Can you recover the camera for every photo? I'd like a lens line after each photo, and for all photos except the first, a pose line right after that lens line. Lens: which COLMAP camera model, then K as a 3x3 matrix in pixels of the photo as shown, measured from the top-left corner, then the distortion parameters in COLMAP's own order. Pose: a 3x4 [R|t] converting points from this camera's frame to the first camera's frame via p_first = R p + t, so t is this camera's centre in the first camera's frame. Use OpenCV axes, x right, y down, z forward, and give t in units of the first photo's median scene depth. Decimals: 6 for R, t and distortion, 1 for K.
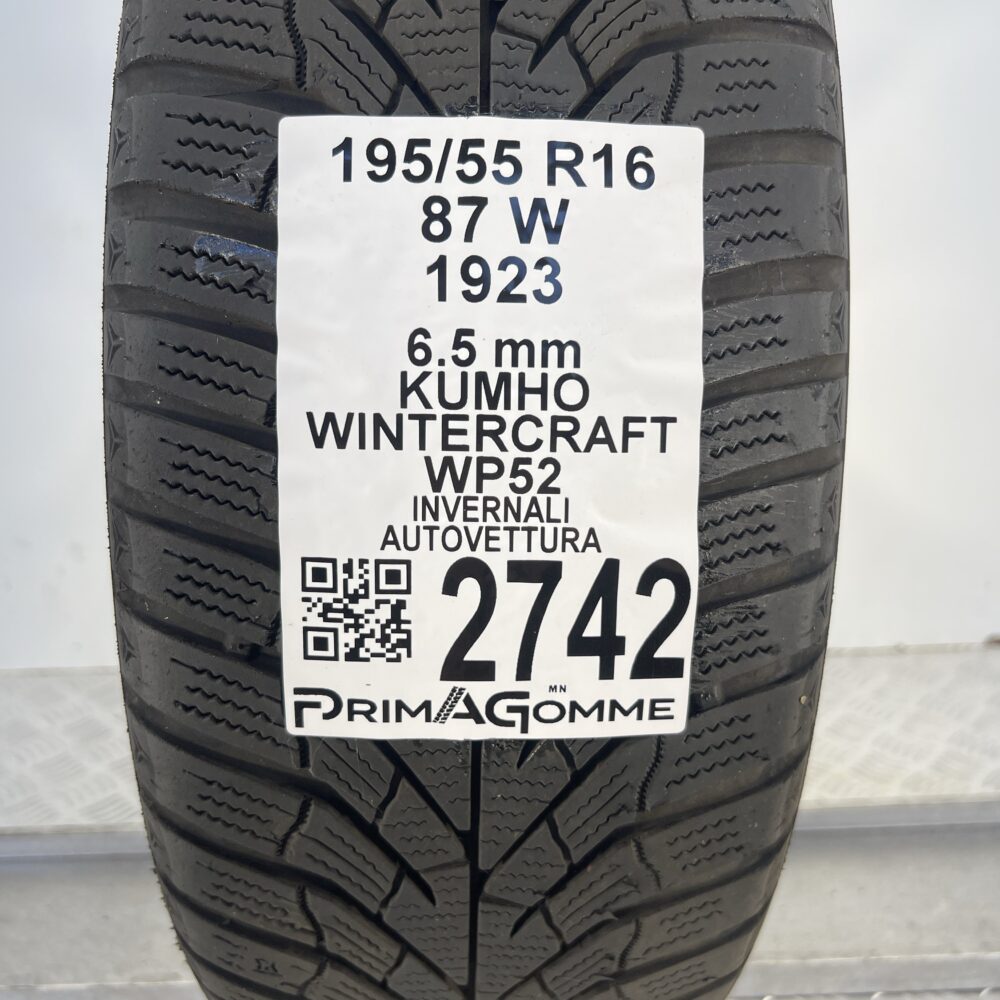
lens RADIAL K [[1000.4, 0, 500.0], [0, 1000.4, 500.0], [0, 0, 1]] dist [0.116368, -0.231293]
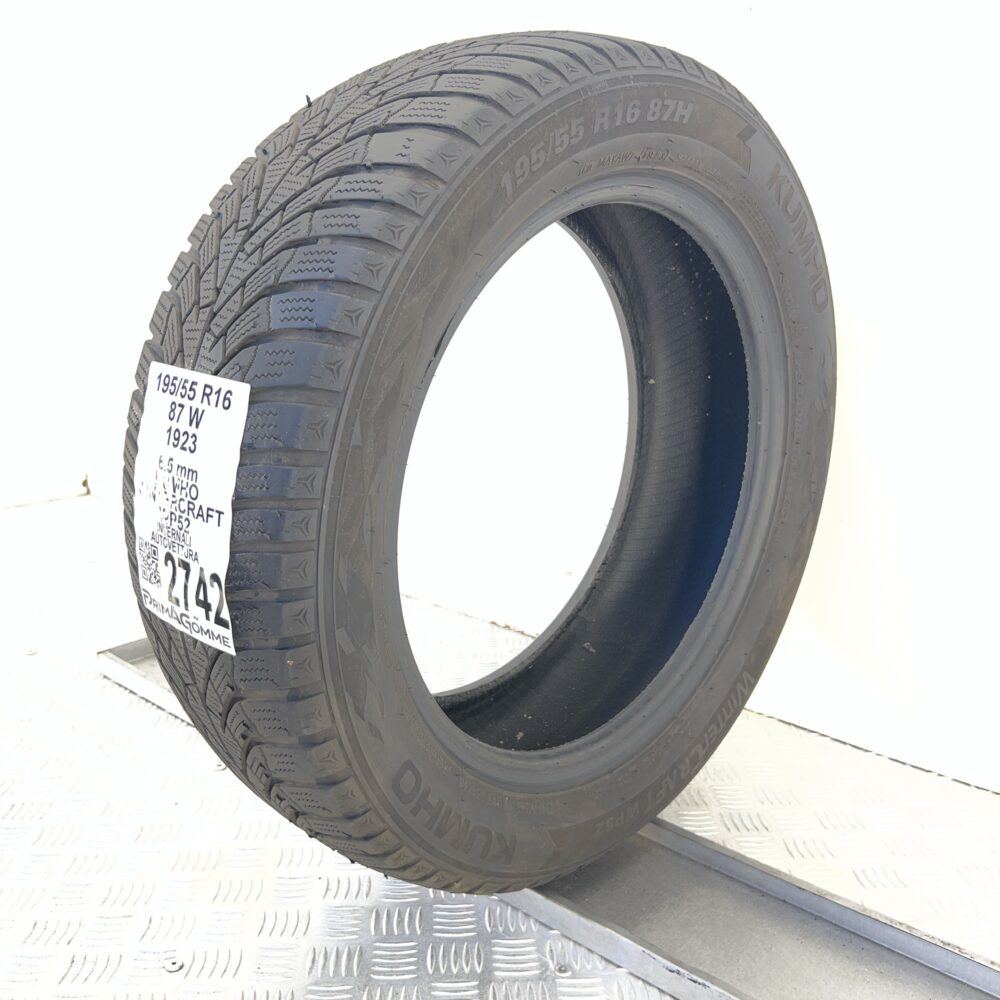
lens RADIAL K [[1000.4, 0, 500.0], [0, 1000.4, 500.0], [0, 0, 1]] dist [0.116368, -0.231293]
pose [[0.701250, 0.199298, -0.684492, 2.148271], [-0.168482, 0.979262, 0.112516, -0.467828], [0.692721, 0.036422, 0.720286, -0.183134]]
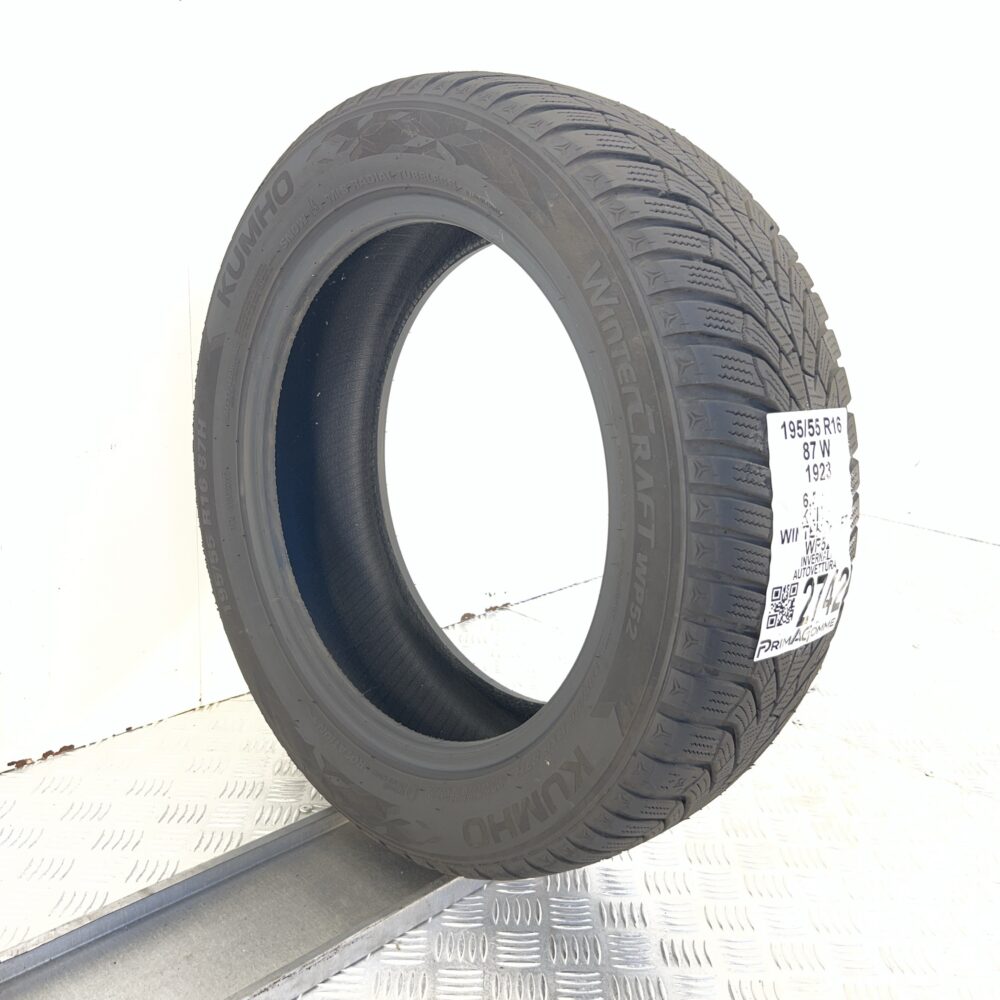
lens RADIAL K [[1000.4, 0, 500.0], [0, 1000.4, 500.0], [0, 0, 1]] dist [0.116368, -0.231293]
pose [[0.728970, -0.108055, 0.675963, -2.388628], [0.071451, 0.994080, 0.081852, -0.418165], [-0.680806, -0.011369, 0.732375, -0.368330]]
